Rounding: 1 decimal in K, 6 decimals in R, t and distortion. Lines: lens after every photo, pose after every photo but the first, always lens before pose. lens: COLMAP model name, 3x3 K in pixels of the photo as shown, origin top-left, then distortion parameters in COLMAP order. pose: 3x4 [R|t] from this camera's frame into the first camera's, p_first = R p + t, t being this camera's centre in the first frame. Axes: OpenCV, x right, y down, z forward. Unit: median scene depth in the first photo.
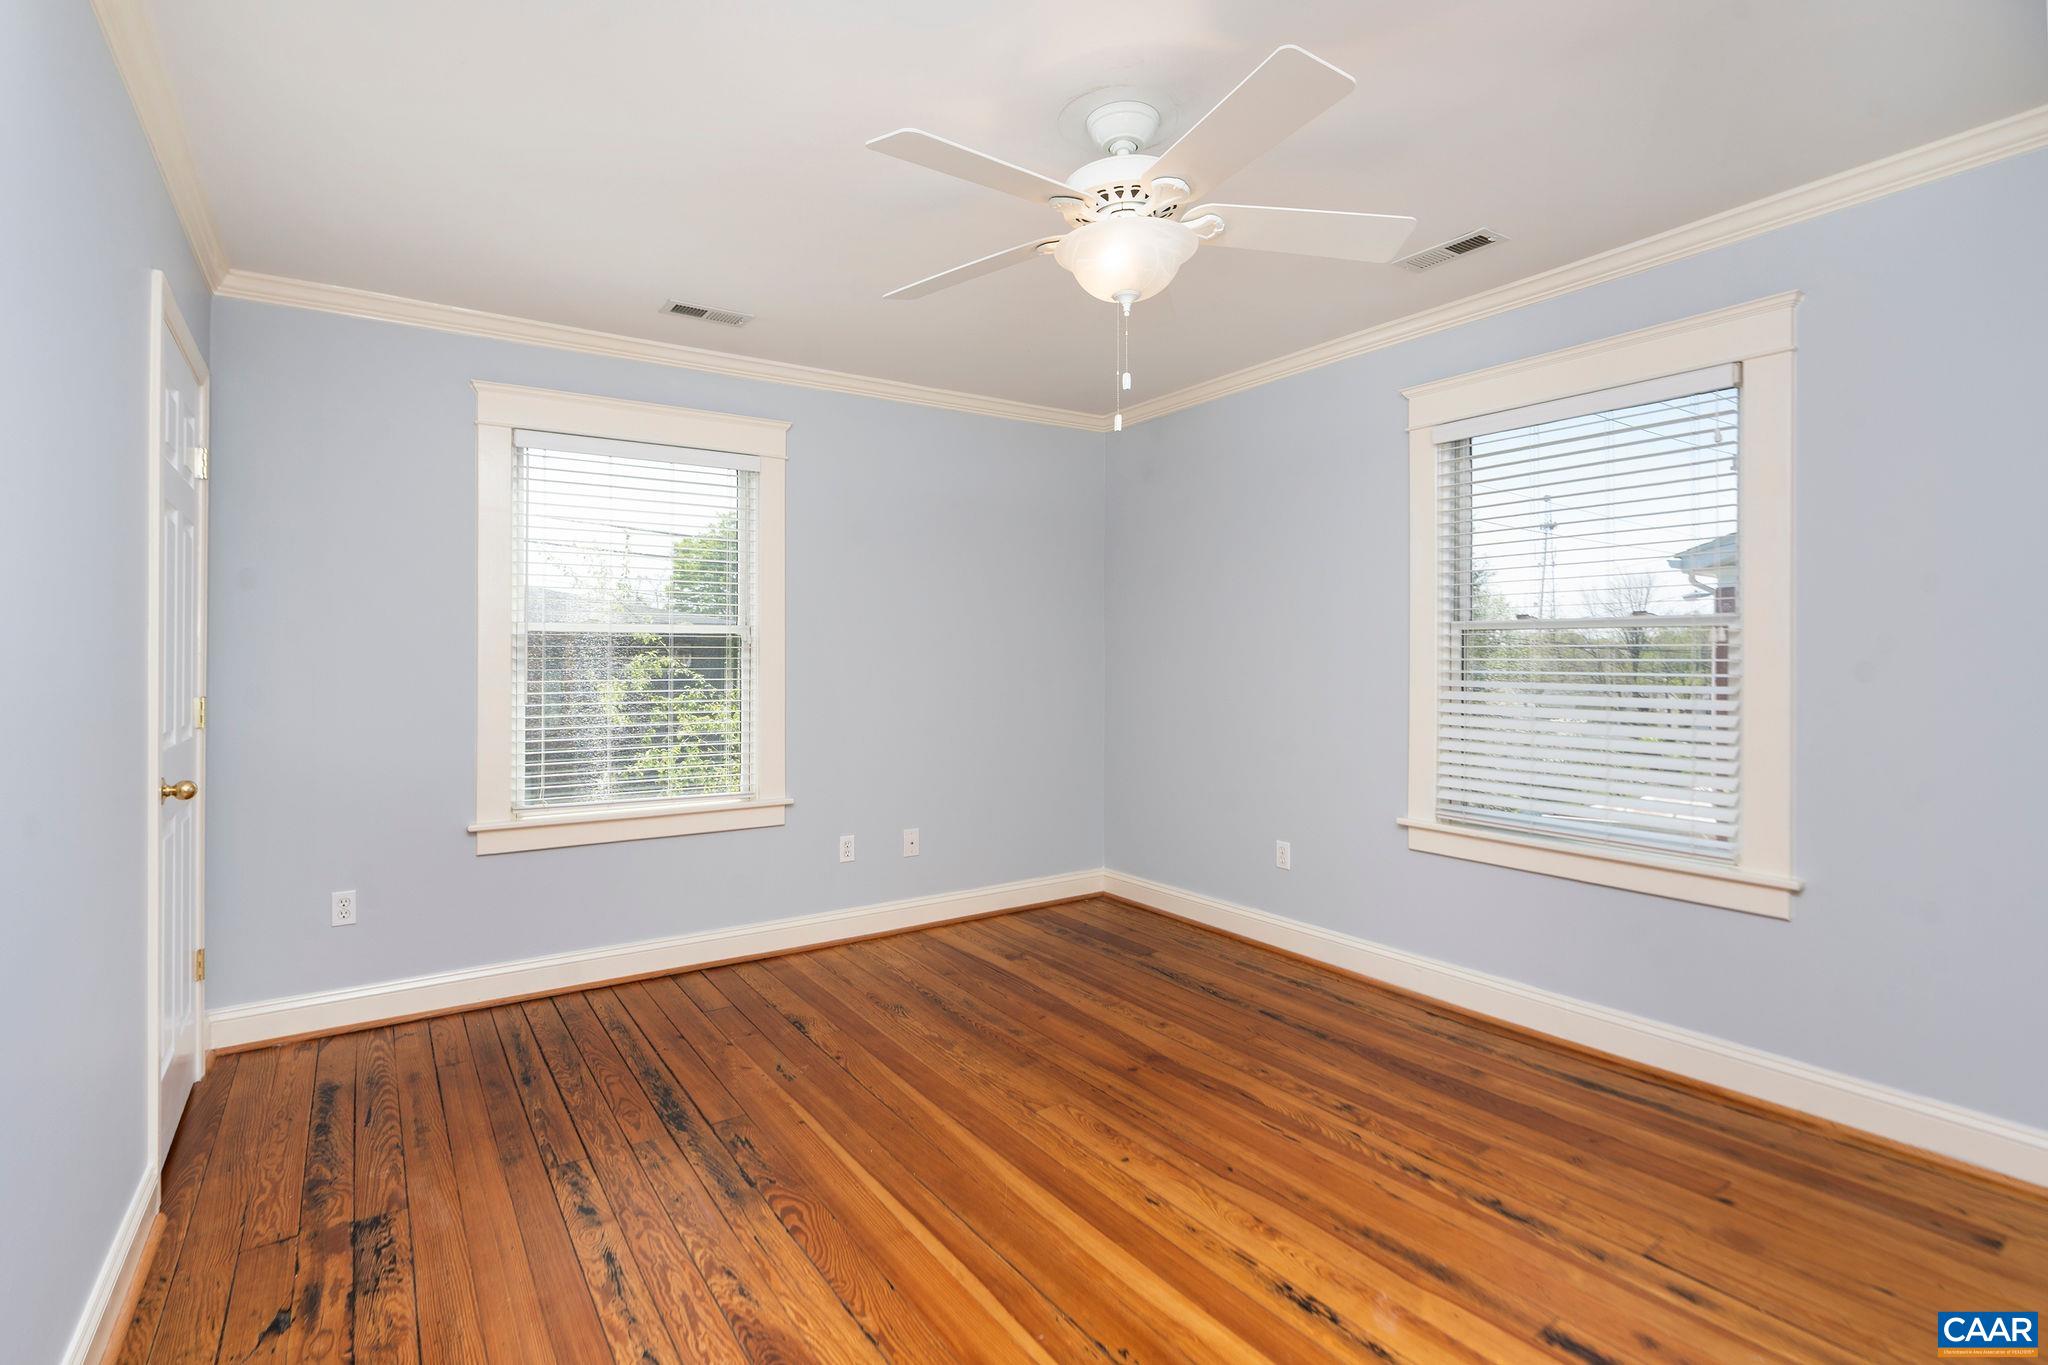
lens RADIAL K [[932.1, 0, 1008.6], [0, 932.1, 672.1], [0, 0, 1]] dist [0.002673, 0.000705]
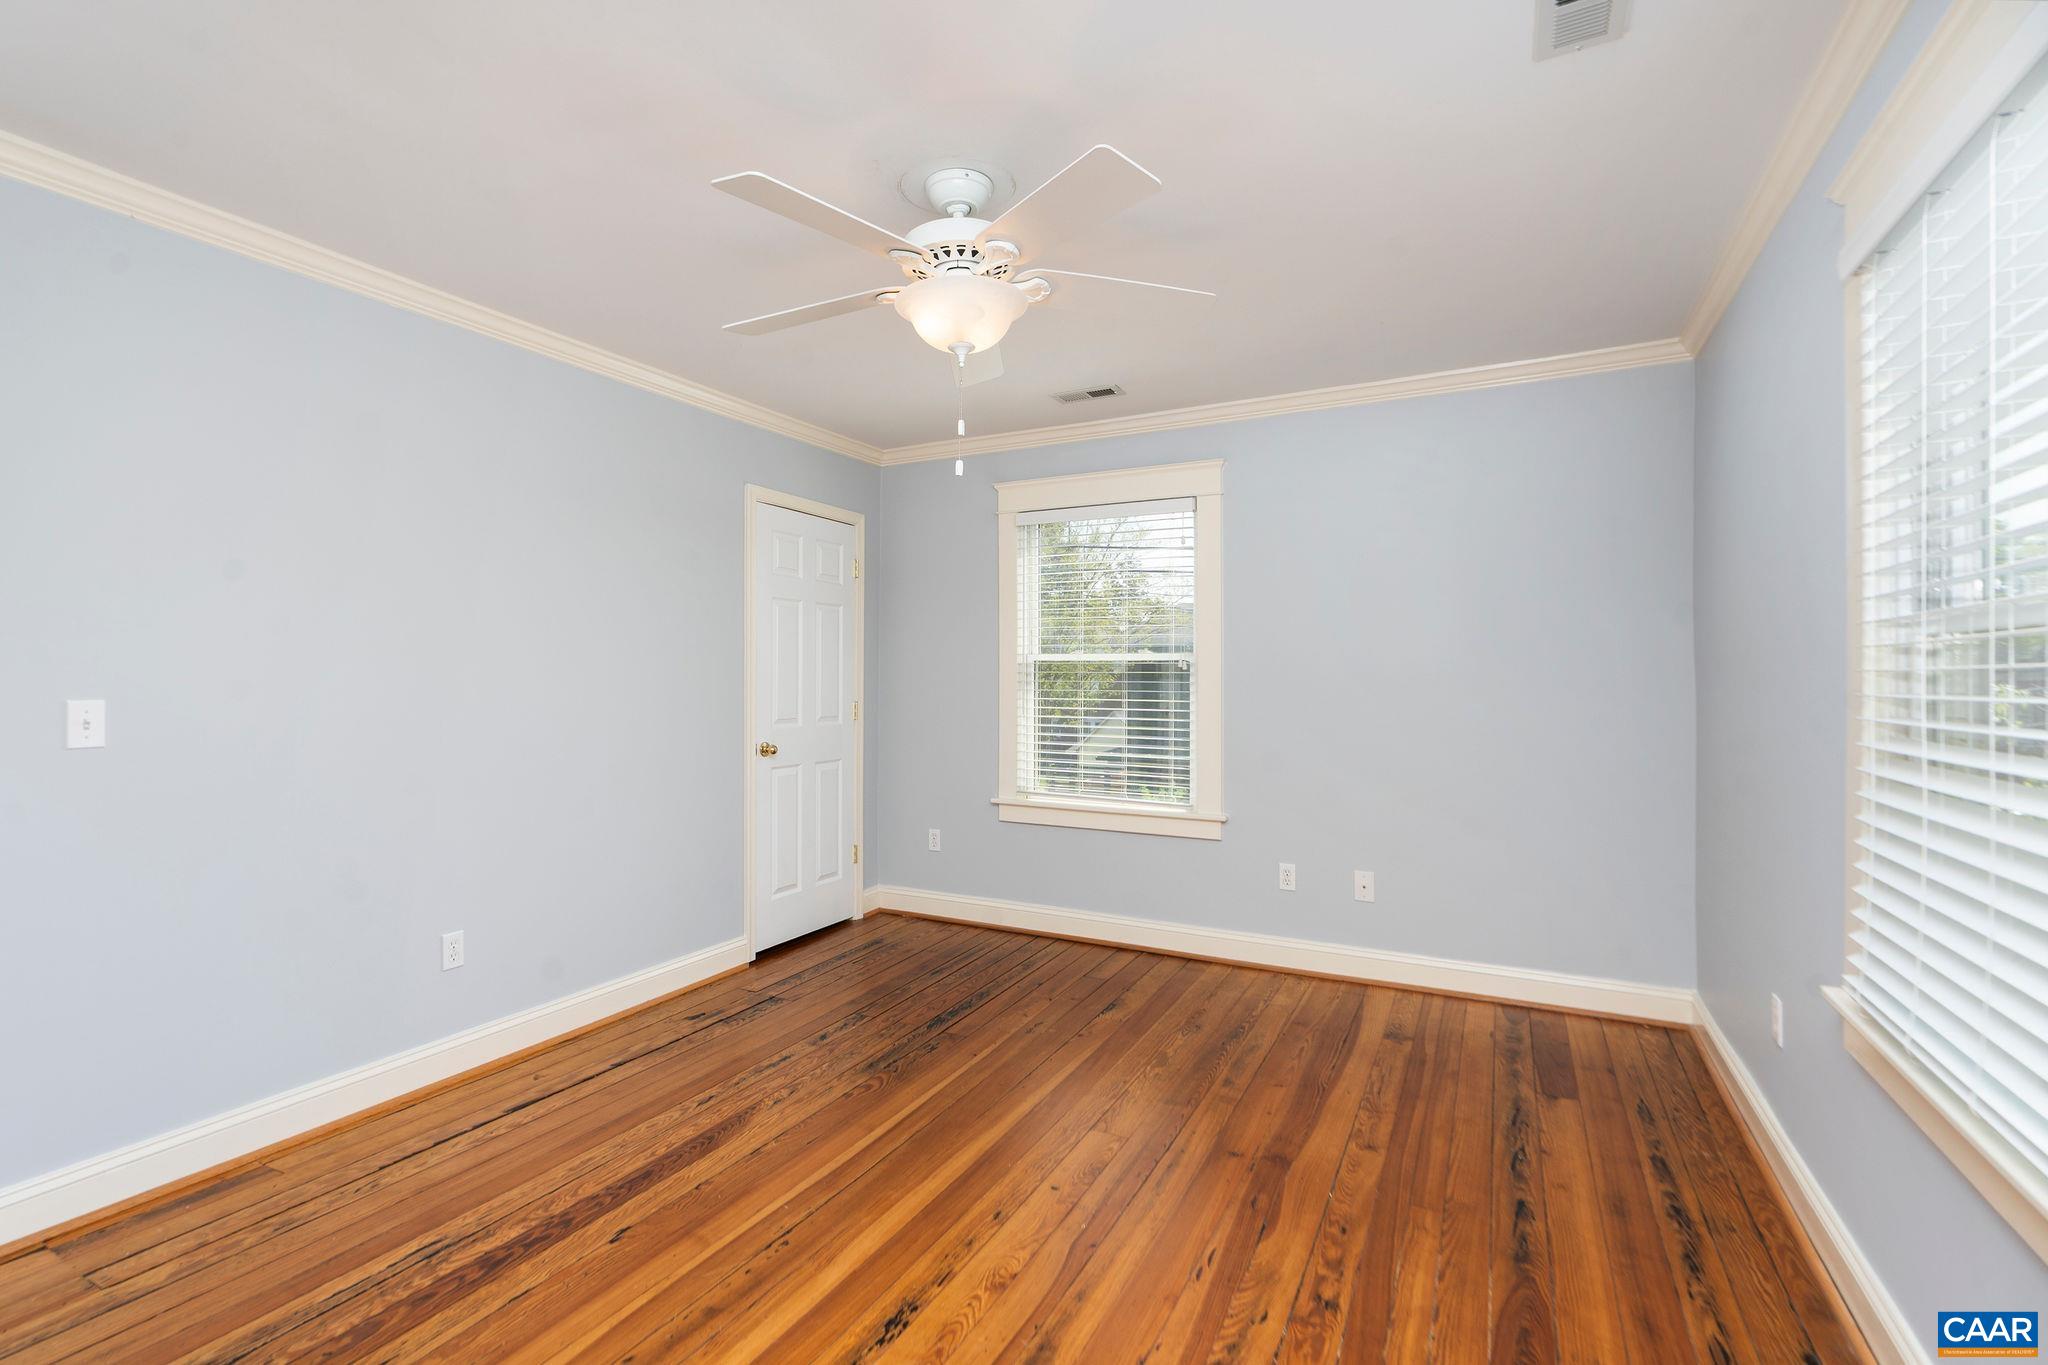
lens RADIAL K [[932.1, 0, 1008.6], [0, 932.1, 672.1], [0, 0, 1]] dist [0.002673, 0.000705]
pose [[0.483447, -0.005317, -0.875357, 0.805709], [-0.016780, 0.999742, -0.015340, -0.009930], [0.875213, 0.022105, 0.483233, 0.382670]]
